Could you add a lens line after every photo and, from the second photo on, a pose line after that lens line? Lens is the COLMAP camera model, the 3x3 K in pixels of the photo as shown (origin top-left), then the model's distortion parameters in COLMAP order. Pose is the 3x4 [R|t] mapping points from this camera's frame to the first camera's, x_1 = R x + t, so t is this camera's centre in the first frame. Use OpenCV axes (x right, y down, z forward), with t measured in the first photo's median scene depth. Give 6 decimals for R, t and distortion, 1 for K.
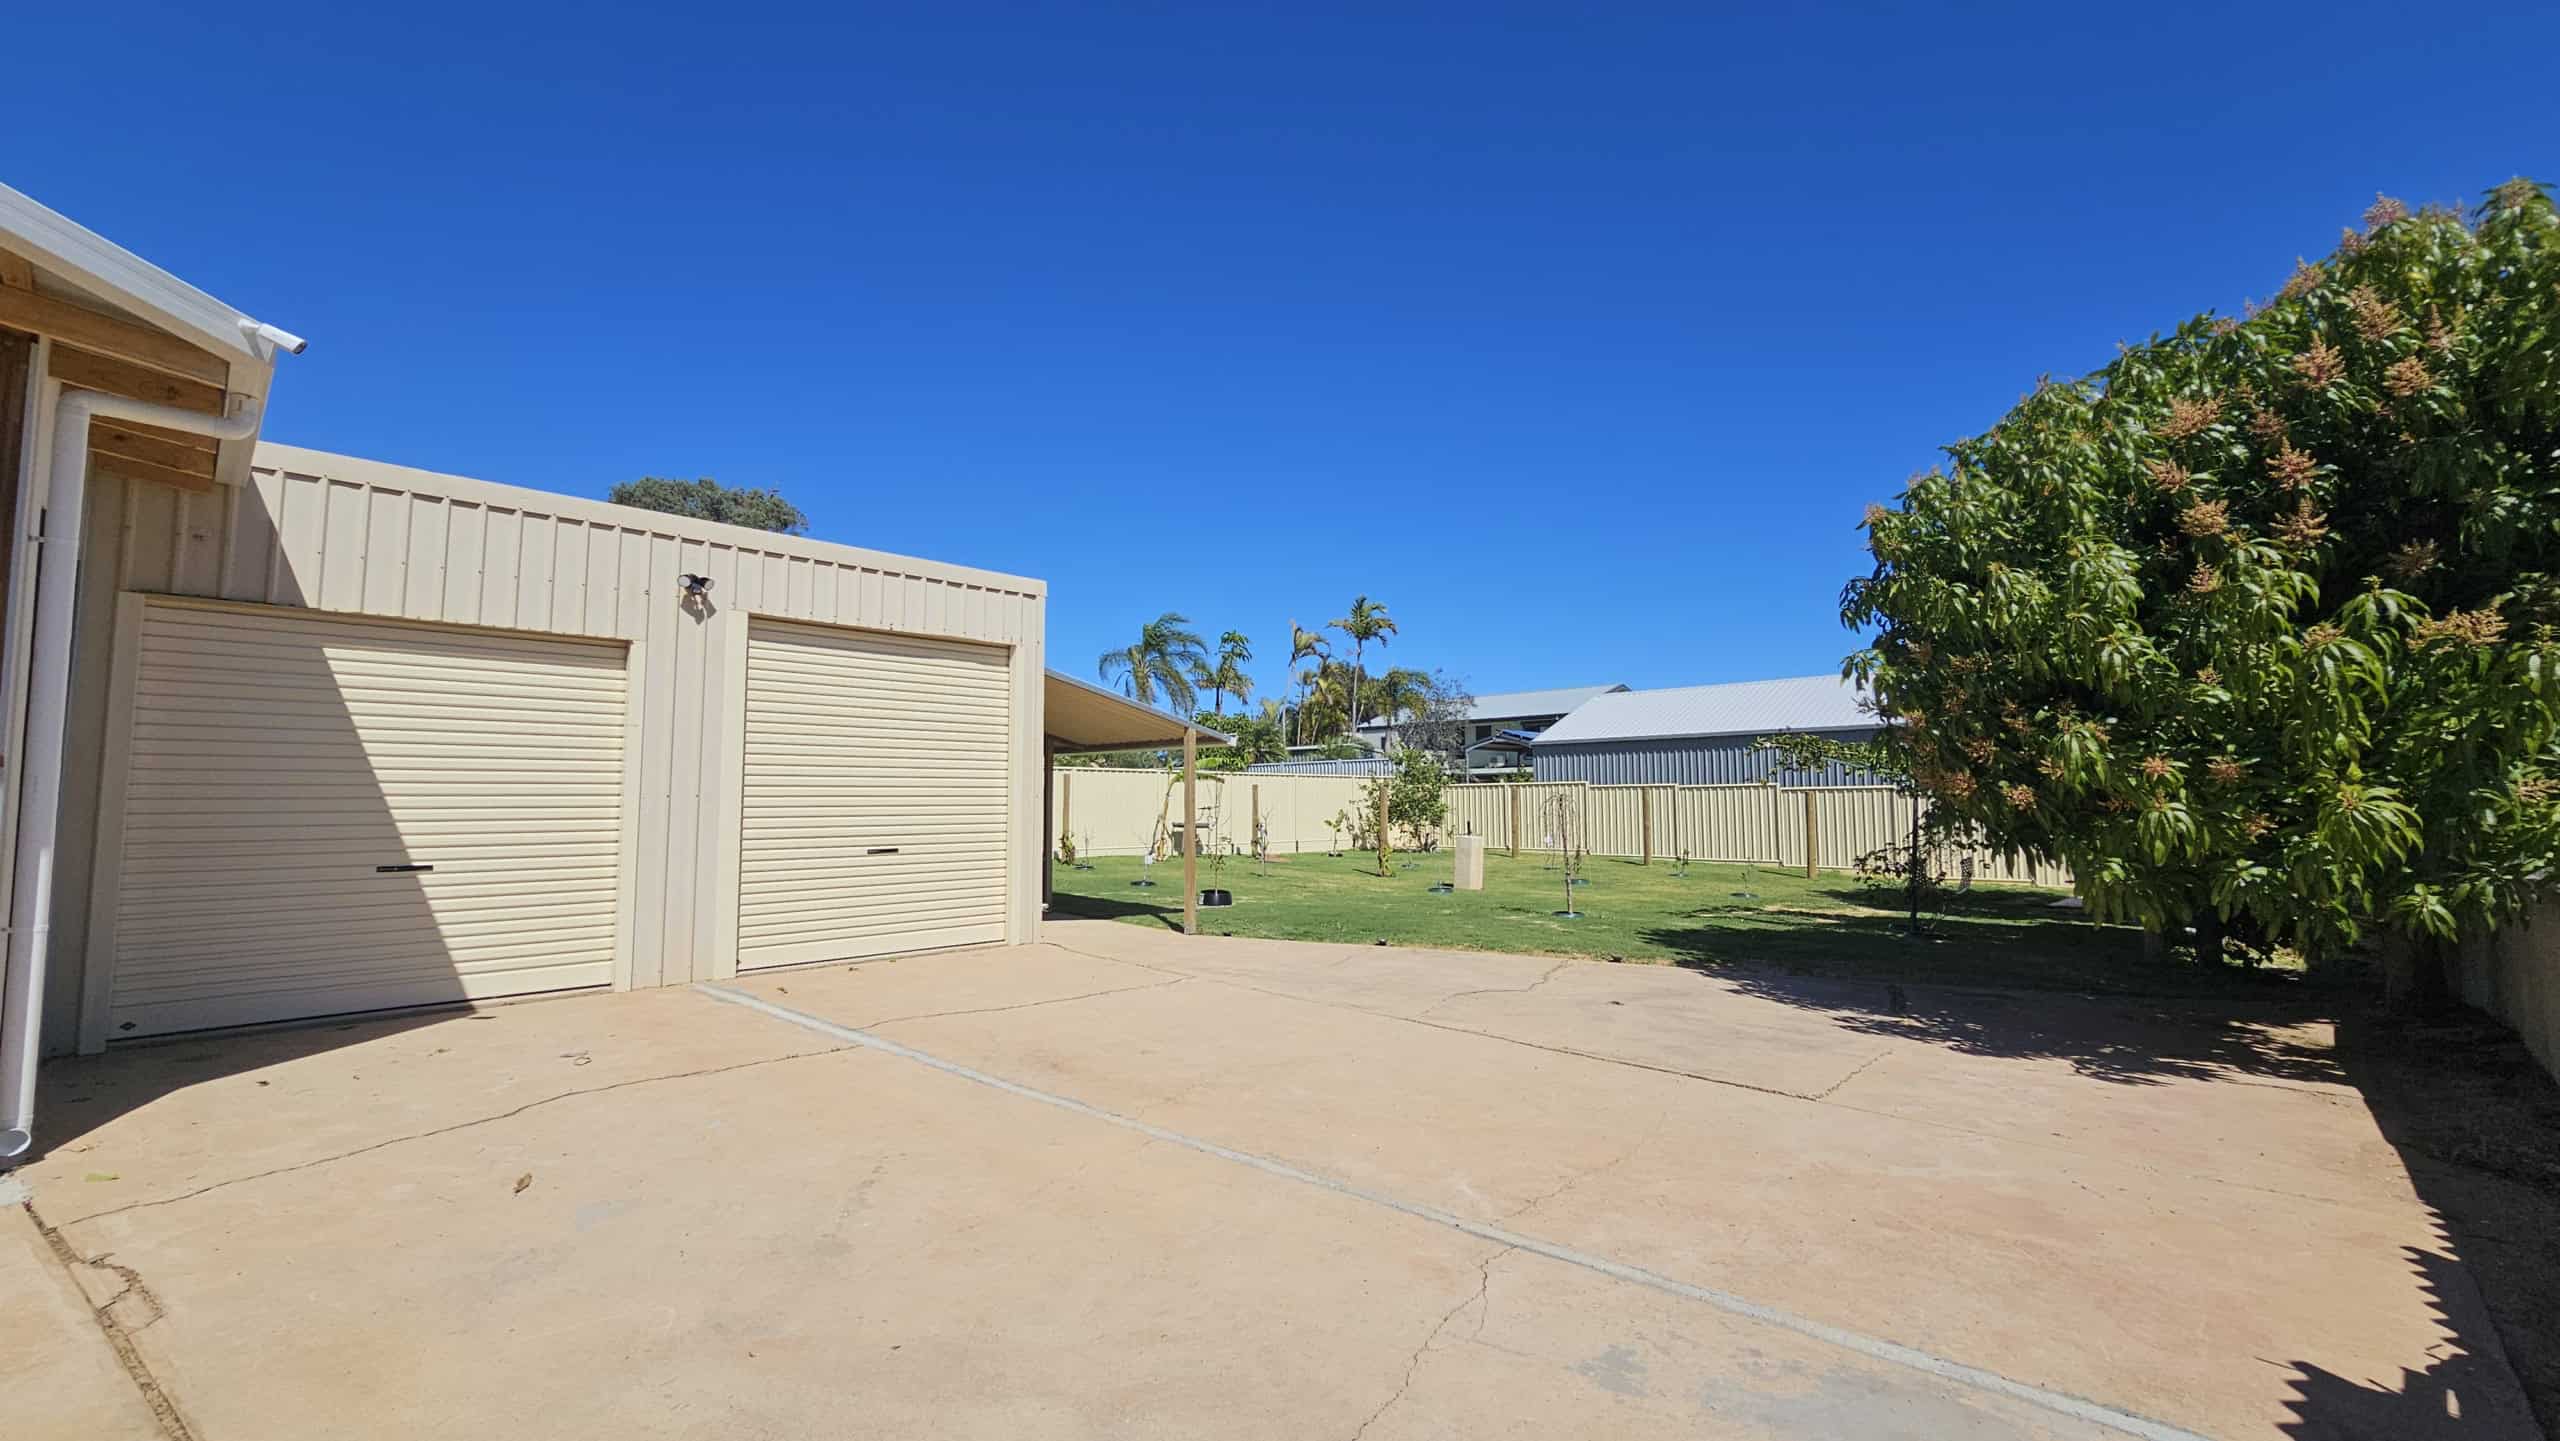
lens RADIAL K [[1036.7, 0, 1280.0], [0, 1036.7, 720.5], [0, 0, 1]] dist [0.001119, 0.000146]
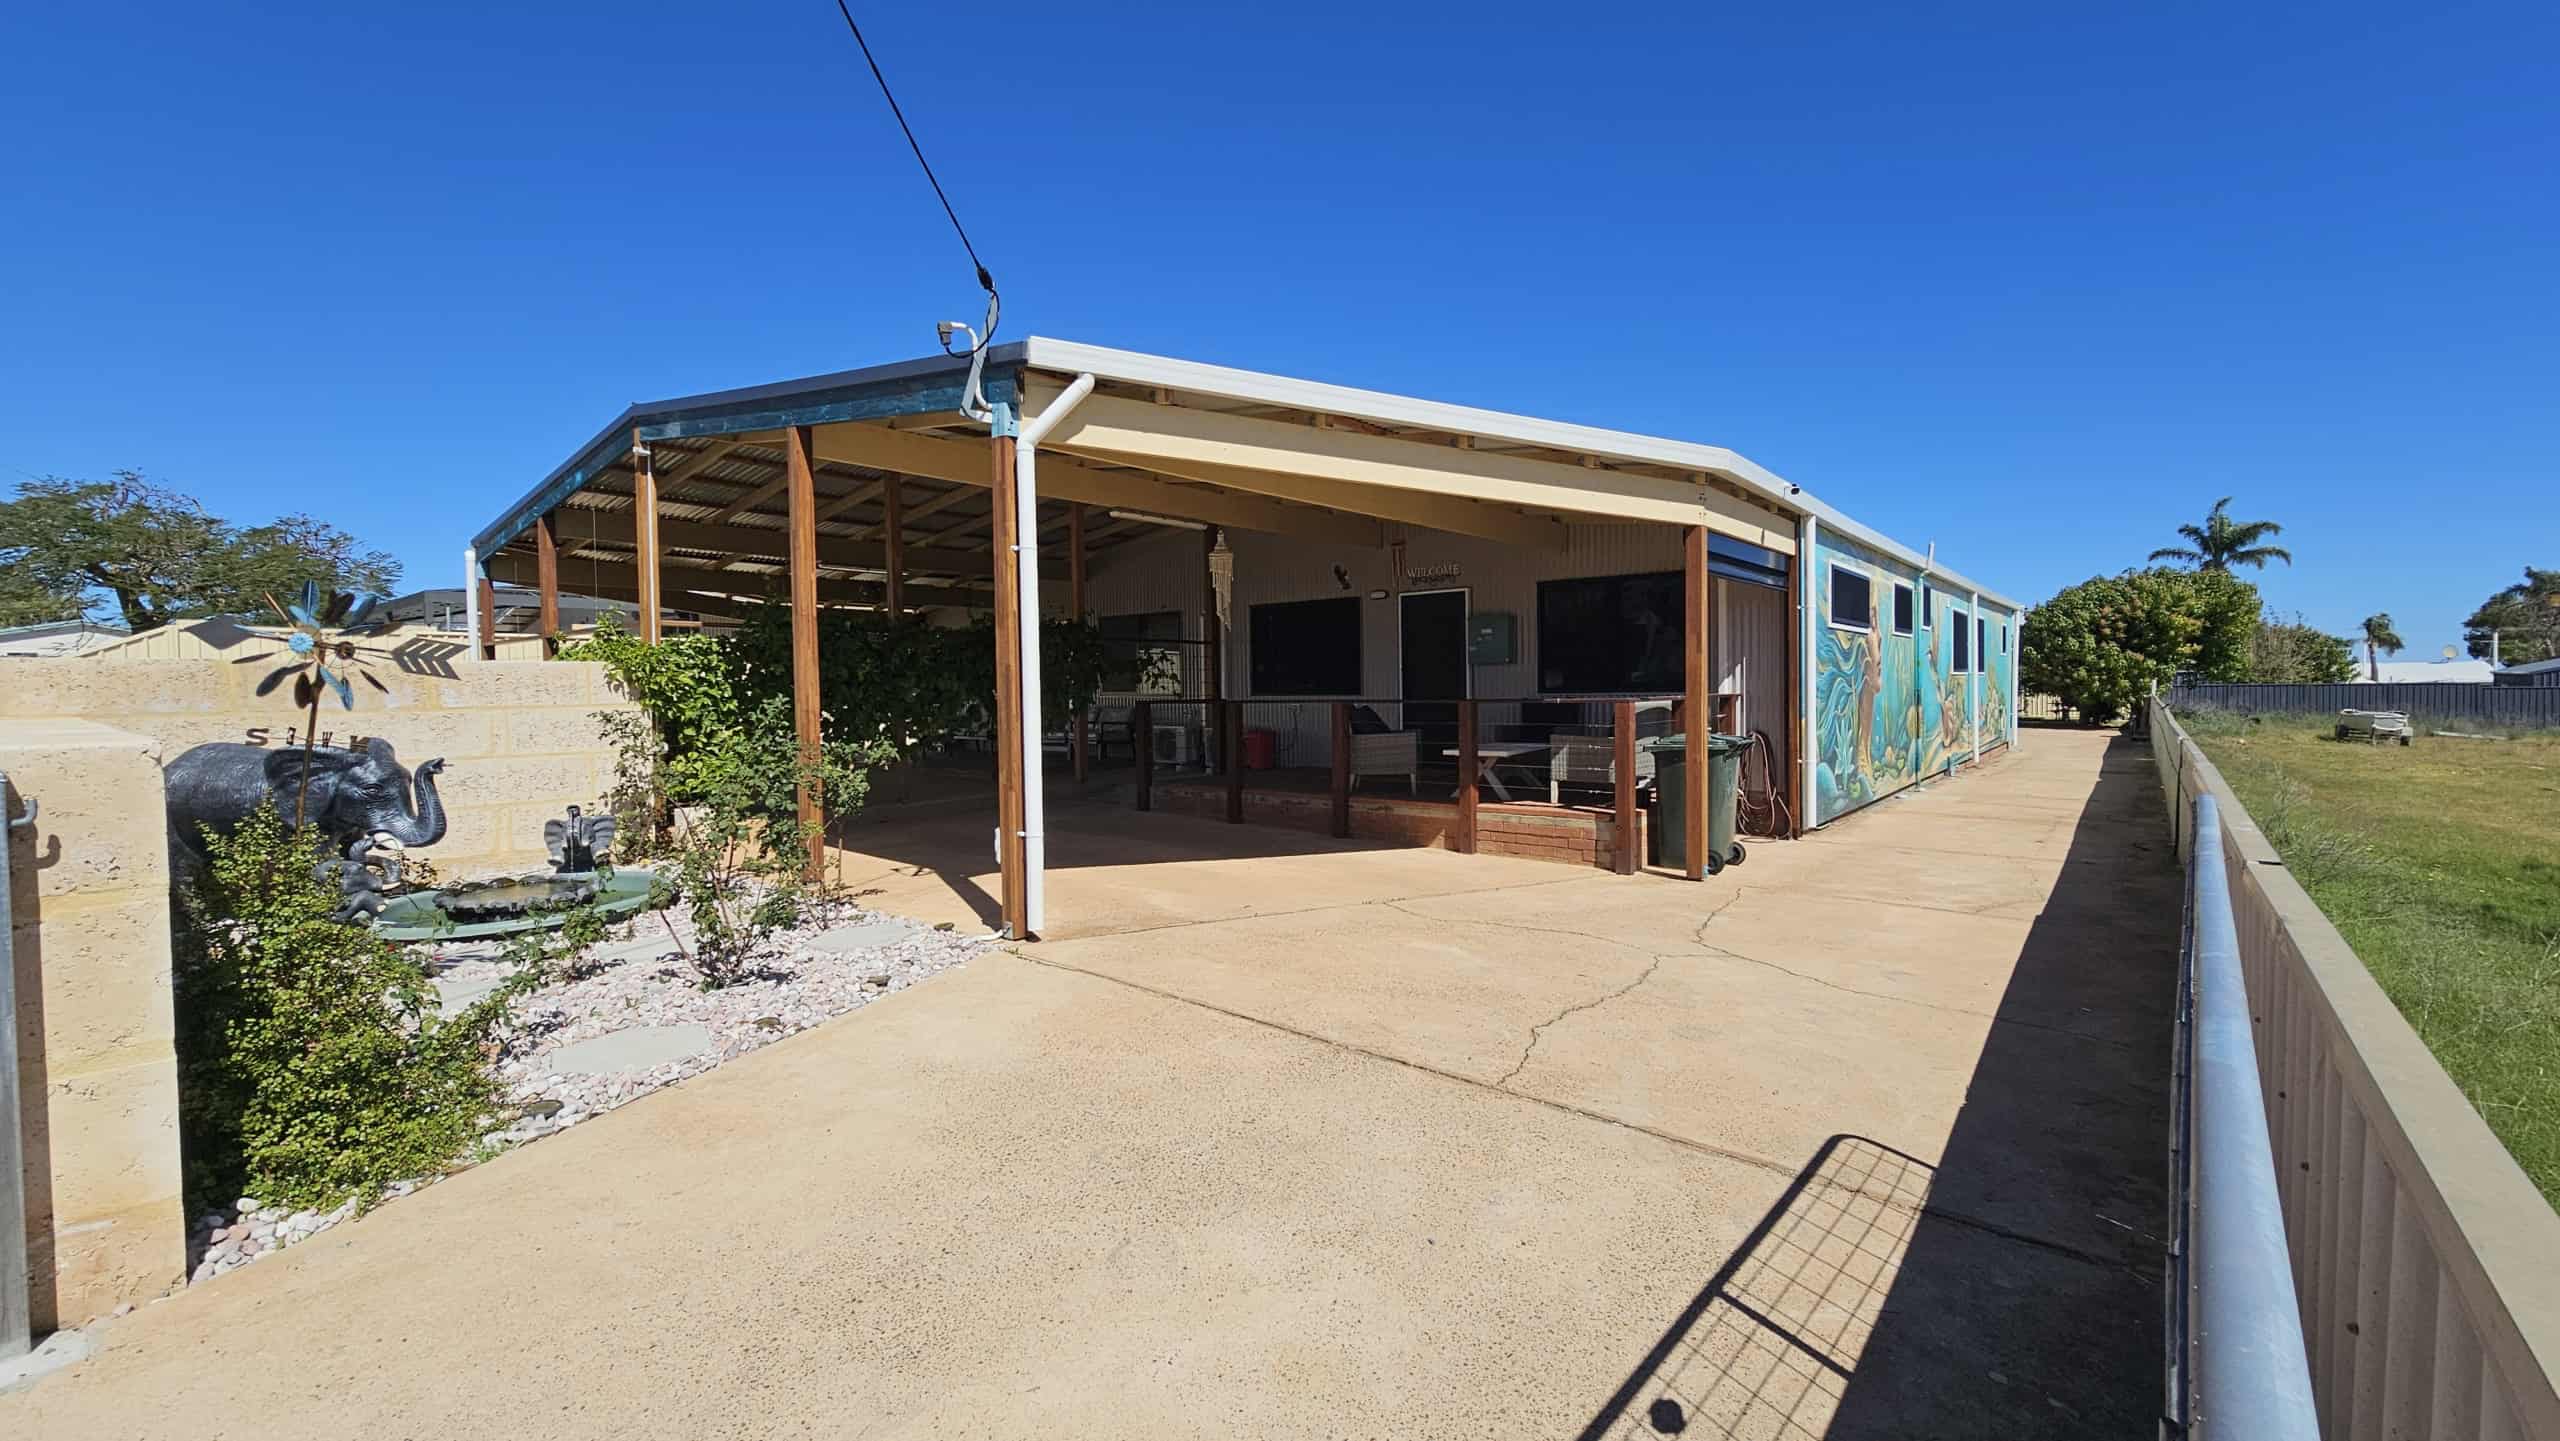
lens RADIAL K [[1036.7, 0, 1280.0], [0, 1036.7, 720.5], [0, 0, 1]] dist [0.001119, 0.000146]
pose [[0.995148, 0.007038, 0.098141, -4.265604], [-0.020127, 0.990908, 0.133025, -0.391229], [-0.096313, -0.134355, 0.986242, -4.338630]]
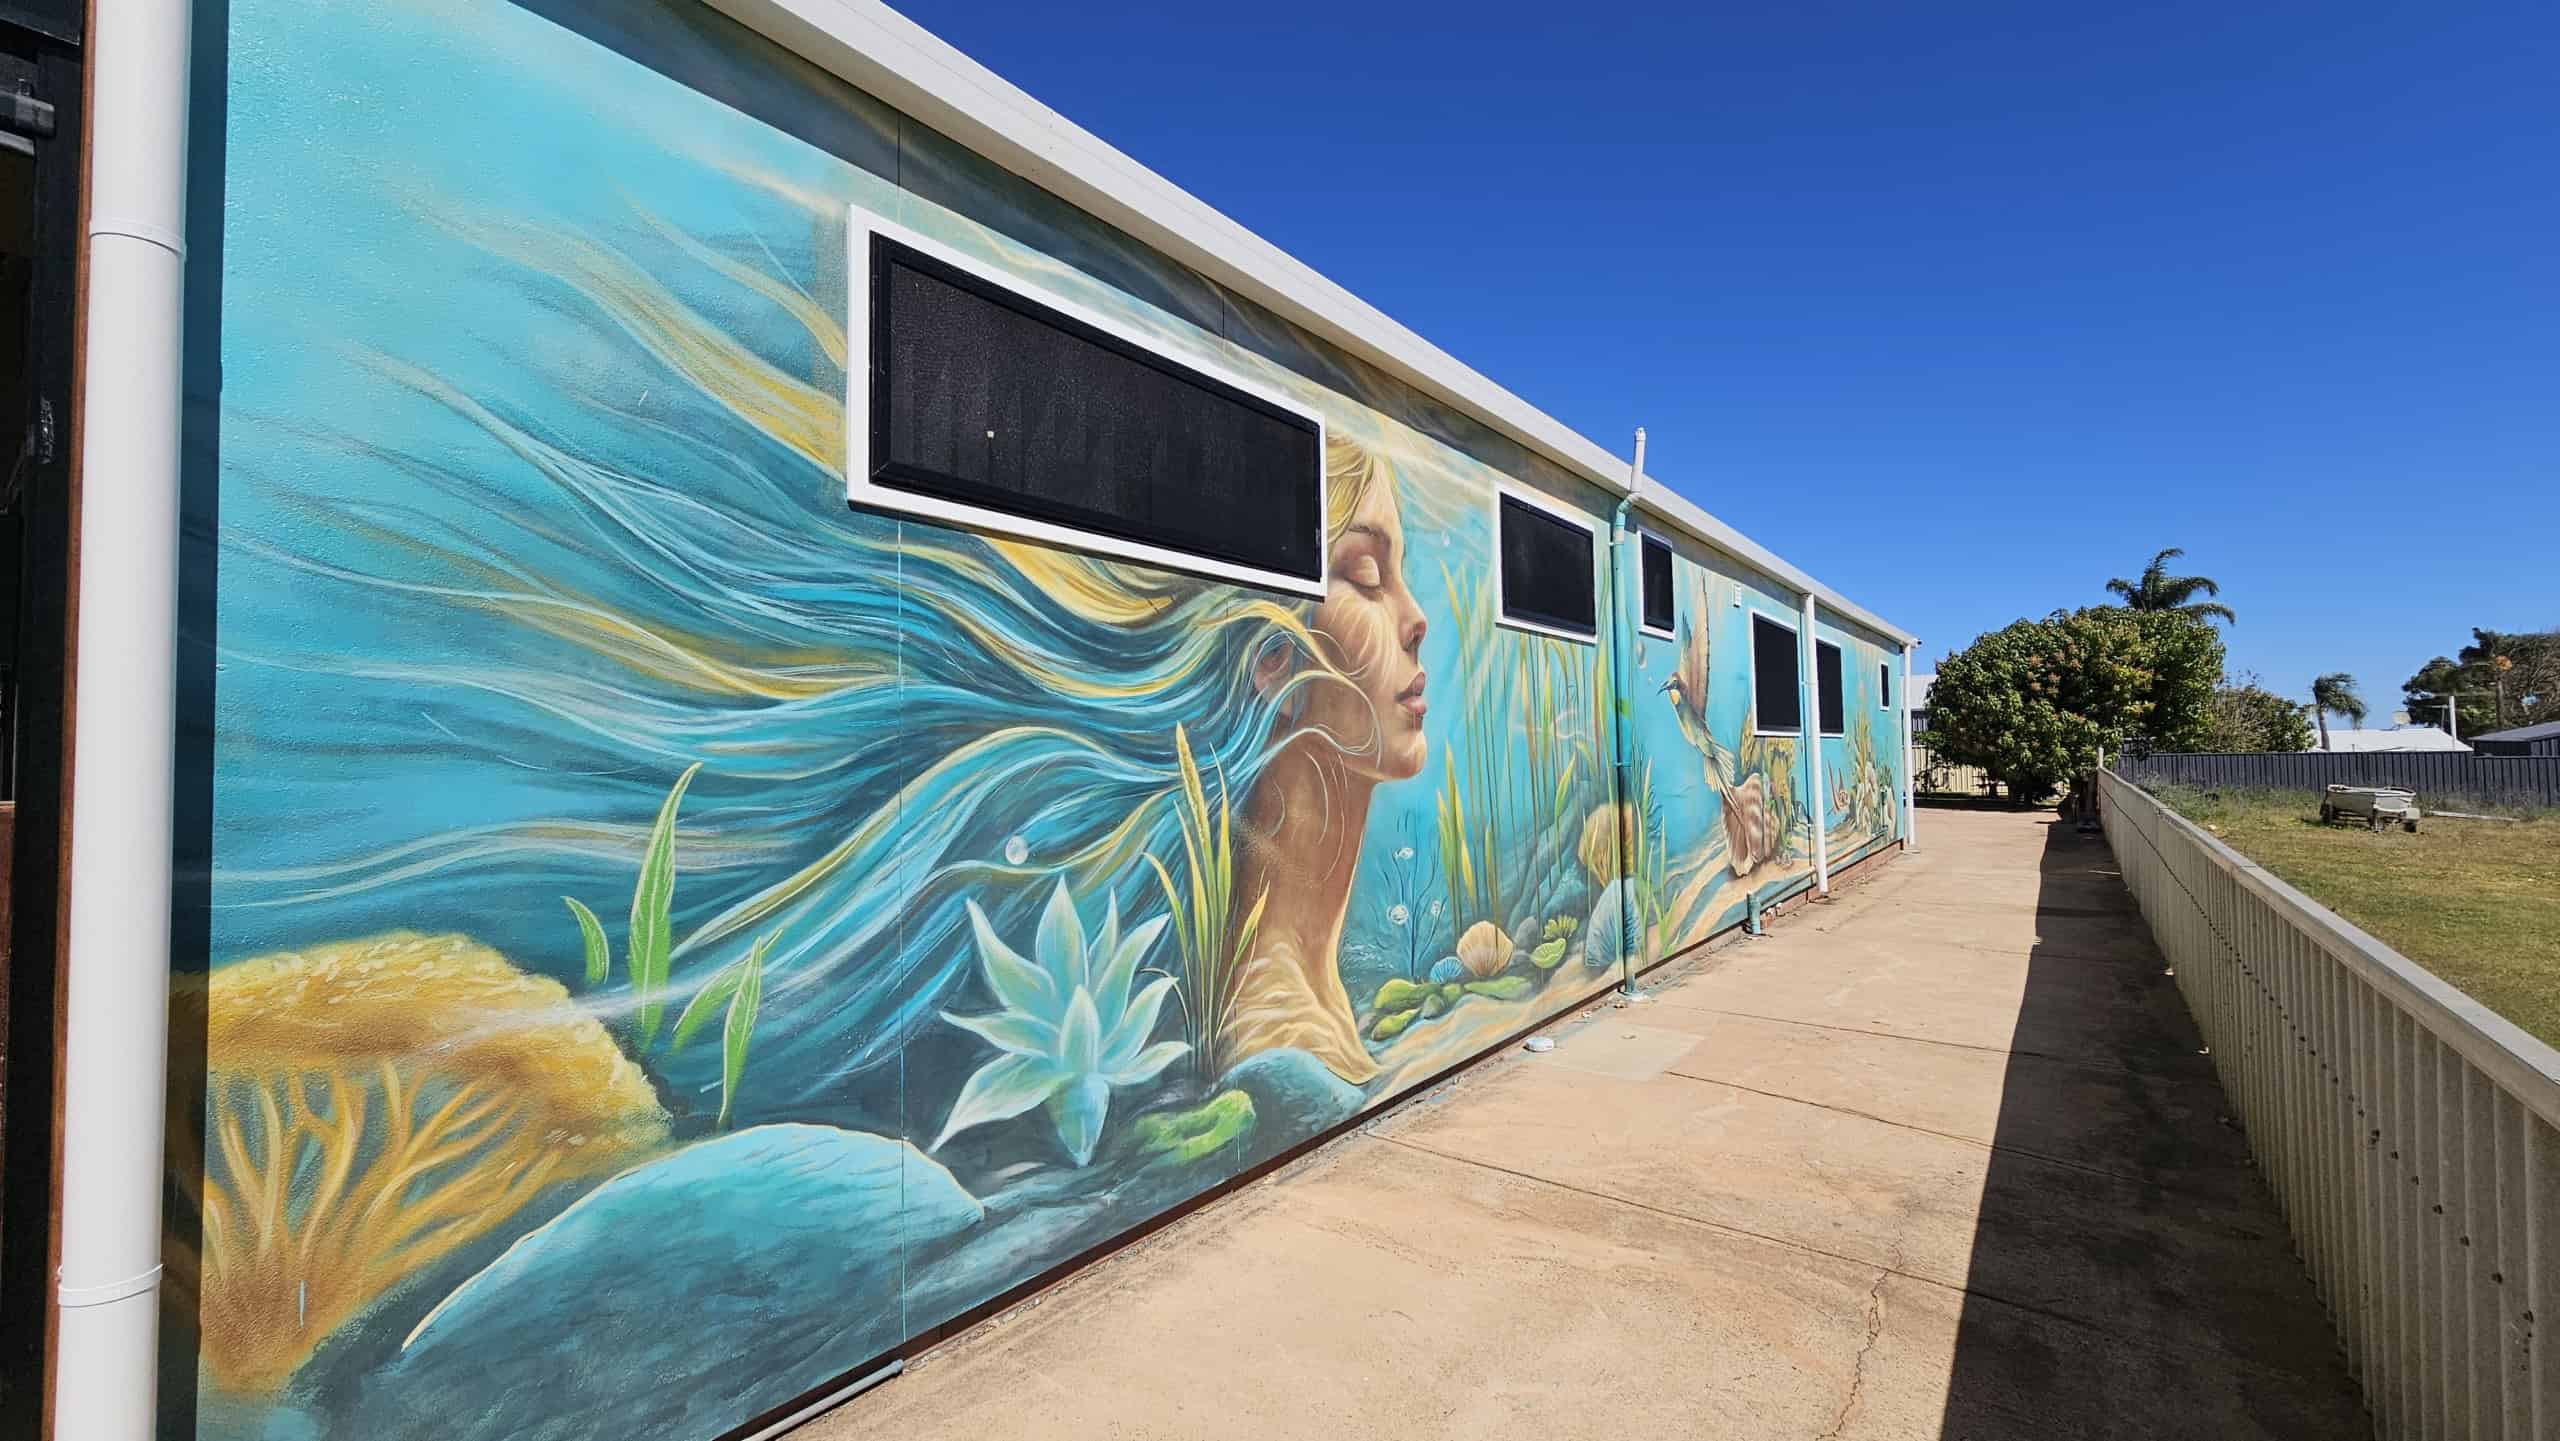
lens RADIAL K [[1036.7, 0, 1280.0], [0, 1036.7, 720.5], [0, 0, 1]] dist [0.001119, 0.000146]
pose [[0.990271, 0.014783, 0.138367, -3.032472], [-0.024093, 0.997539, 0.065850, -0.277155], [-0.137053, -0.068543, 0.988190, -3.071659]]
